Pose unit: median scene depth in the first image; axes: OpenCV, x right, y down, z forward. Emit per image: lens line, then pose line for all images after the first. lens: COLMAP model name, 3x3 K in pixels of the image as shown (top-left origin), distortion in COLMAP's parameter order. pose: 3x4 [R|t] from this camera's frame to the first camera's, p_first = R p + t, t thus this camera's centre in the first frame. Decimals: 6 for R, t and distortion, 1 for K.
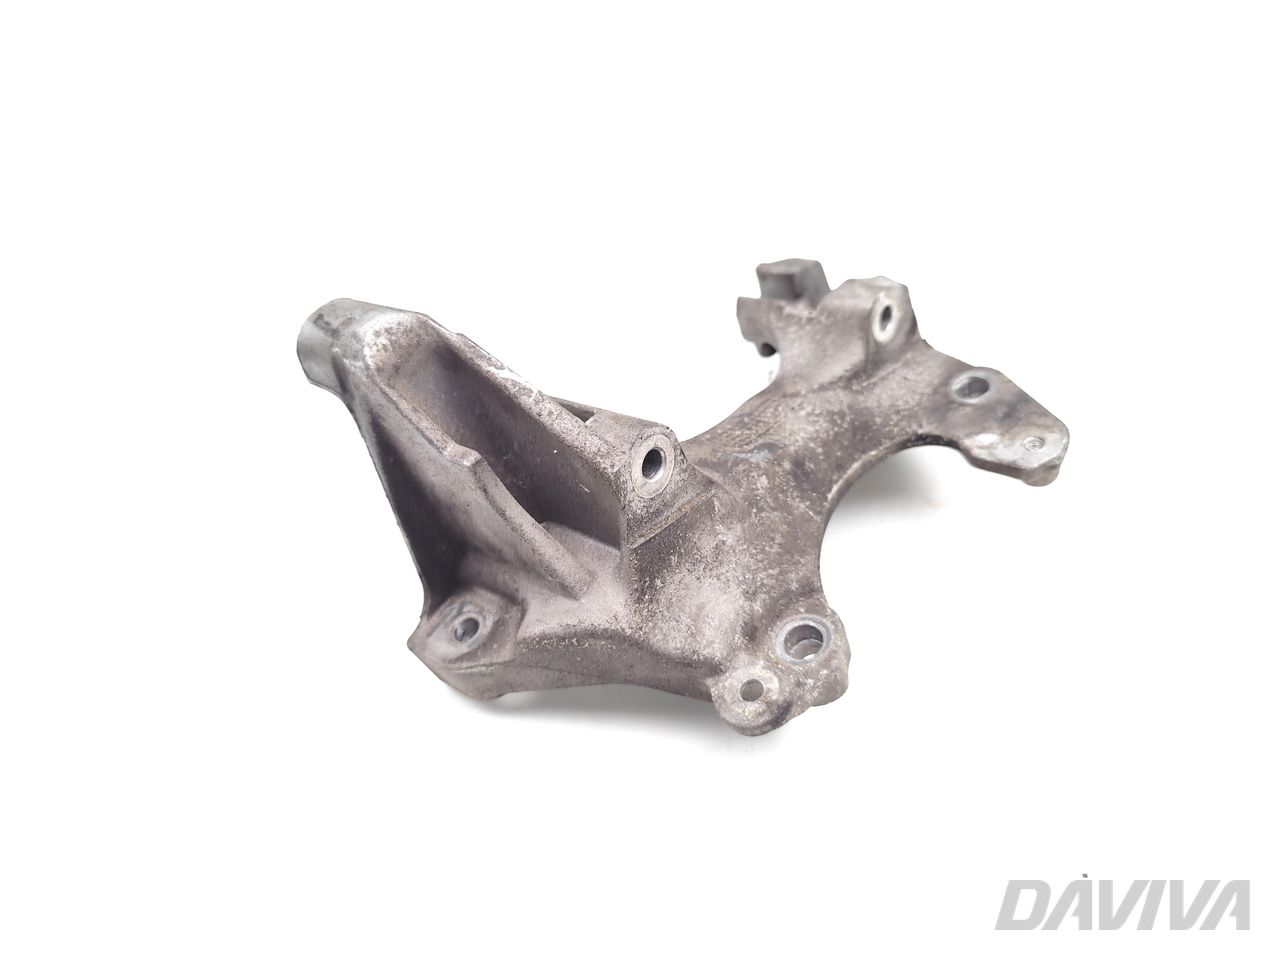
lens RADIAL K [[873.0, 0, 640.0], [0, 873.0, 480.0], [0, 0, 1]] dist [0.046877, -0.000439]
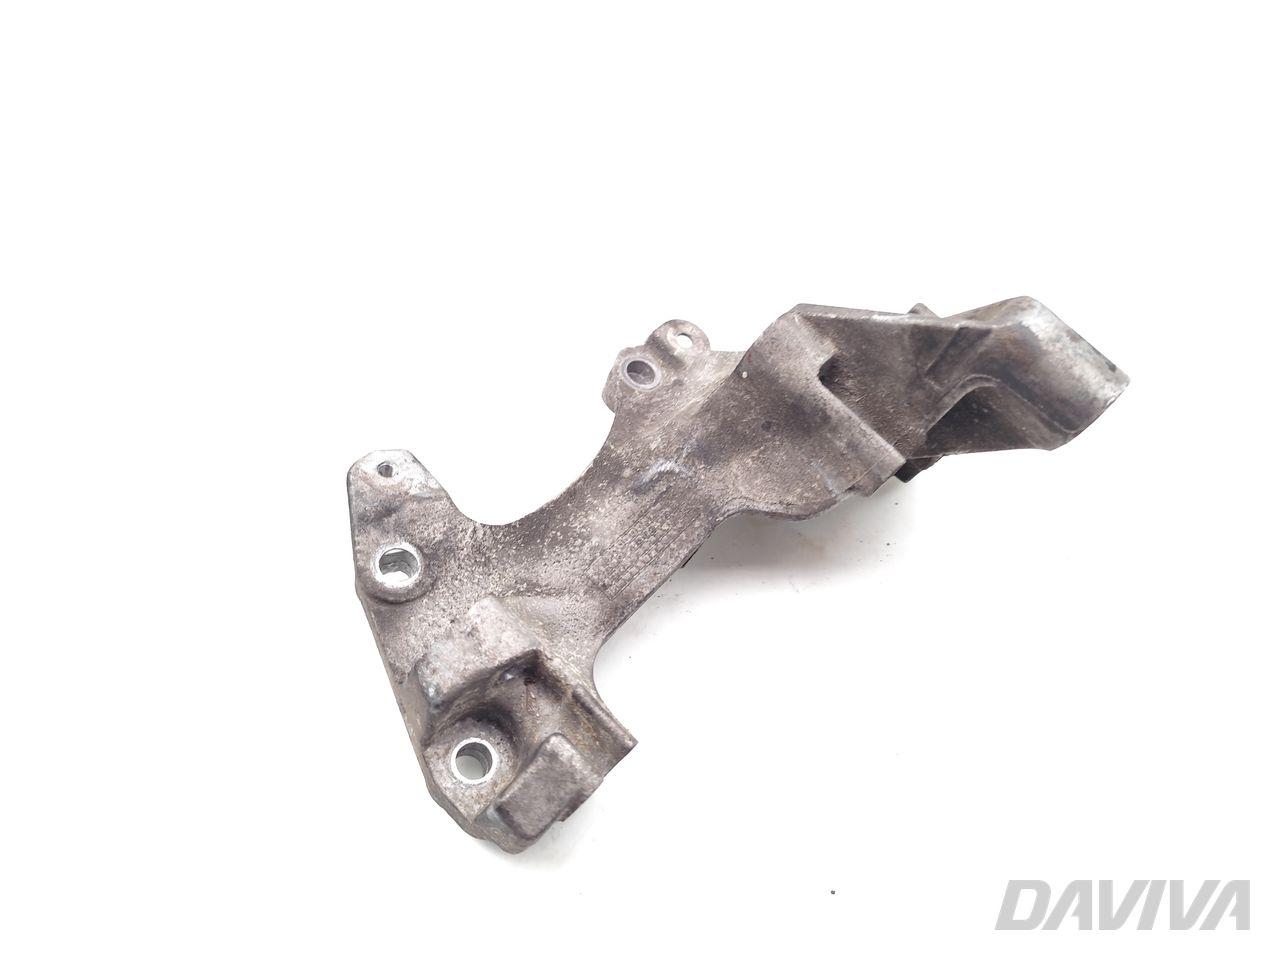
lens RADIAL K [[868.7, 0, 684.7], [0, 868.7, 537.0], [0, 0, 1]] dist [0.061011, -0.000045]
pose [[-0.999257, -0.025183, 0.029162, 0.065825], [0.034382, -0.241152, 0.969878, -1.029084], [-0.017391, 0.970160, 0.241839, 0.811183]]
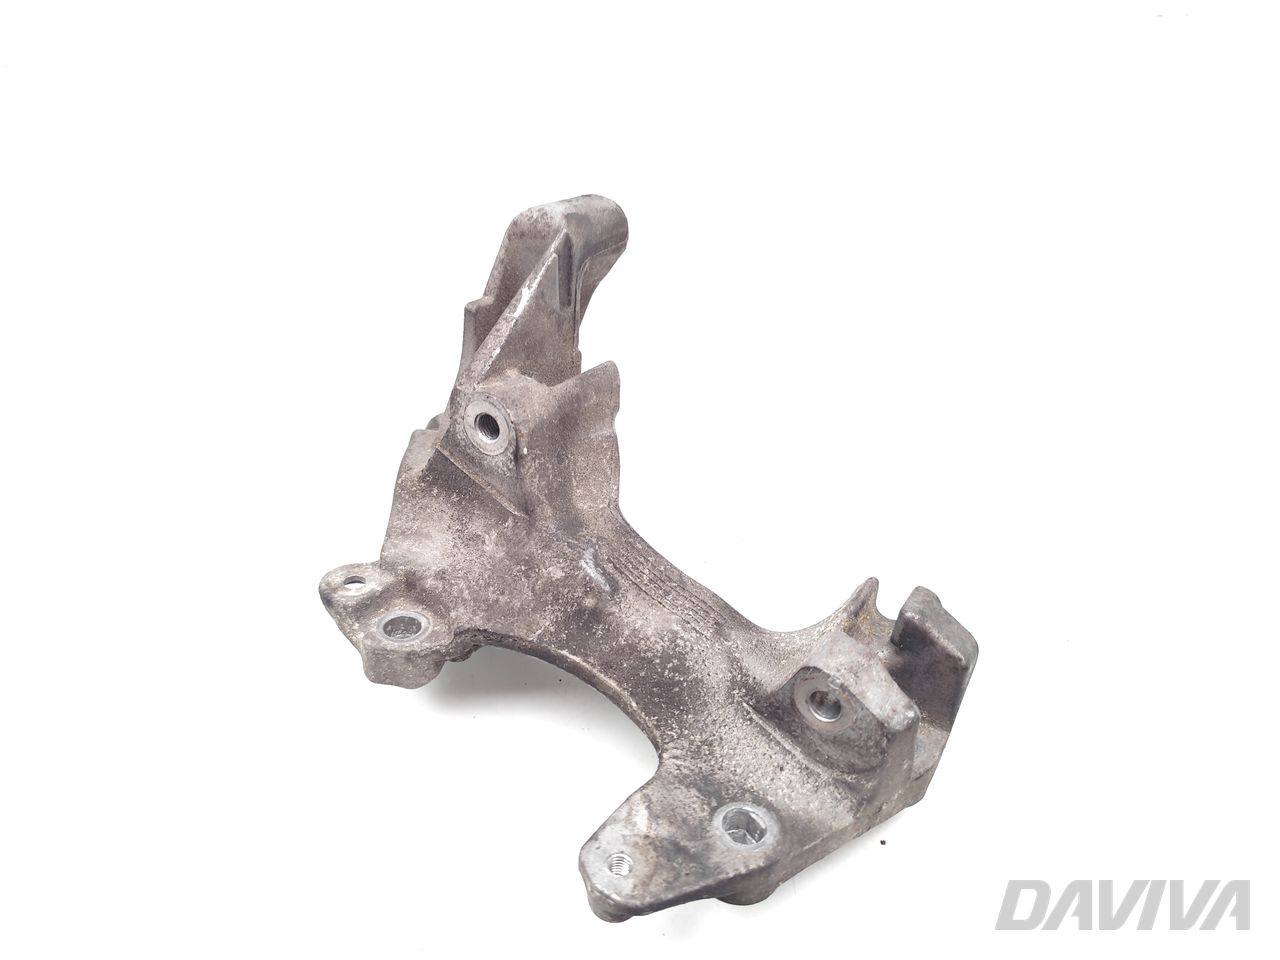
lens RADIAL K [[873.0, 0, 640.0], [0, 873.0, 480.0], [0, 0, 1]] dist [0.046877, -0.000439]
pose [[0.072288, 0.763424, -0.641839, 0.676823], [-0.779117, 0.444993, 0.441540, -0.537146], [0.622696, 0.468150, 0.626965, 0.364898]]
